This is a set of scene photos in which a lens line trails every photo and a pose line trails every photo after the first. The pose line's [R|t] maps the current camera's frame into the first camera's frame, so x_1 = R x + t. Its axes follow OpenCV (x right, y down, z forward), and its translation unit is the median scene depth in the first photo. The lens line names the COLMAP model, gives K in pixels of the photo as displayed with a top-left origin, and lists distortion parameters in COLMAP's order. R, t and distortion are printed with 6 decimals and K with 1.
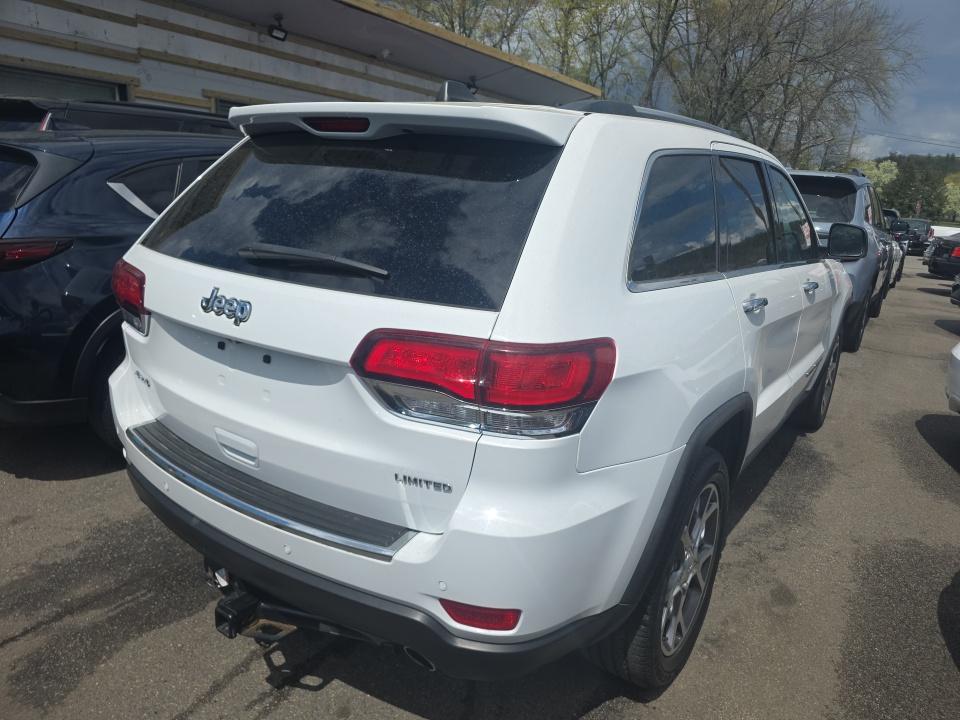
lens RADIAL K [[655.4, 0, 479.2], [0, 655.4, 376.2], [0, 0, 1]] dist [0.064501, -0.062408]
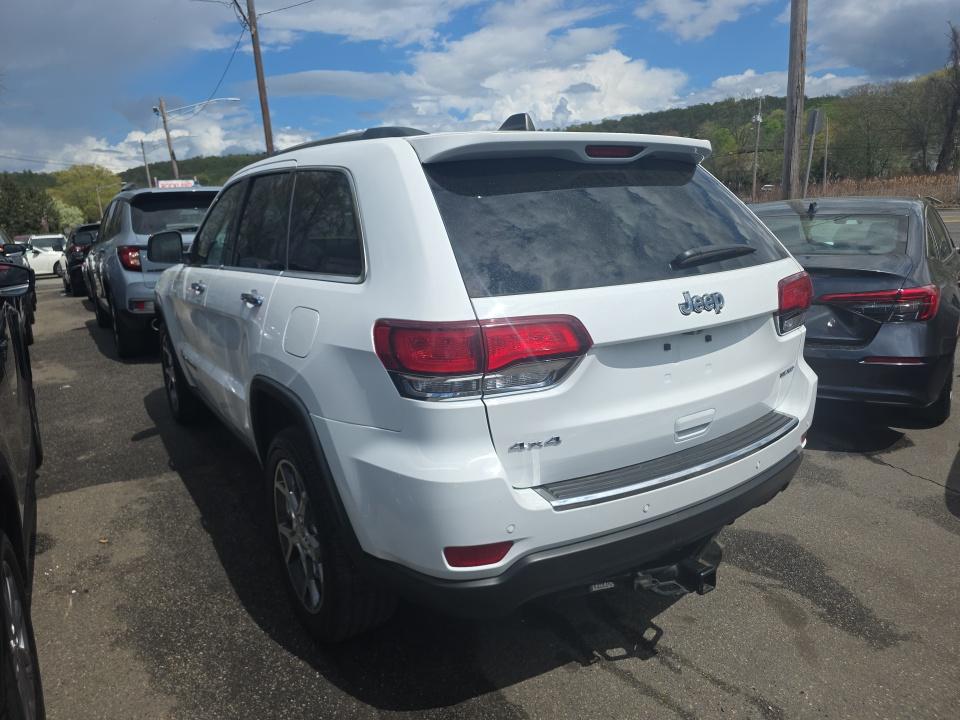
lens RADIAL K [[668.9, 0, 493.7], [0, 668.9, 362.3], [0, 0, 1]] dist [0.060013, -0.052811]
pose [[0.344008, -0.278676, 0.896659, -1.539761], [0.316566, 0.933456, 0.168660, -0.311544], [-0.883993, 0.225832, 0.409336, 0.812195]]
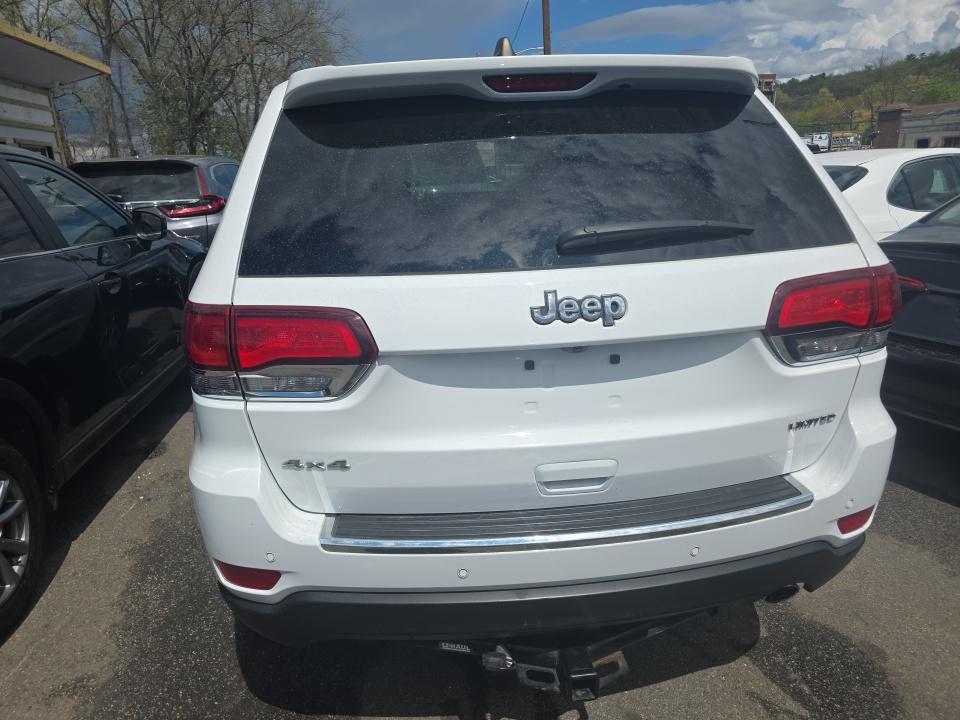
lens RADIAL K [[655.4, 0, 479.2], [0, 655.4, 376.2], [0, 0, 1]] dist [0.064501, -0.062408]
pose [[0.746328, -0.281320, 0.603202, -0.932045], [0.266414, 0.956781, 0.116594, -0.144535], [-0.609933, 0.073684, 0.789020, 0.417929]]
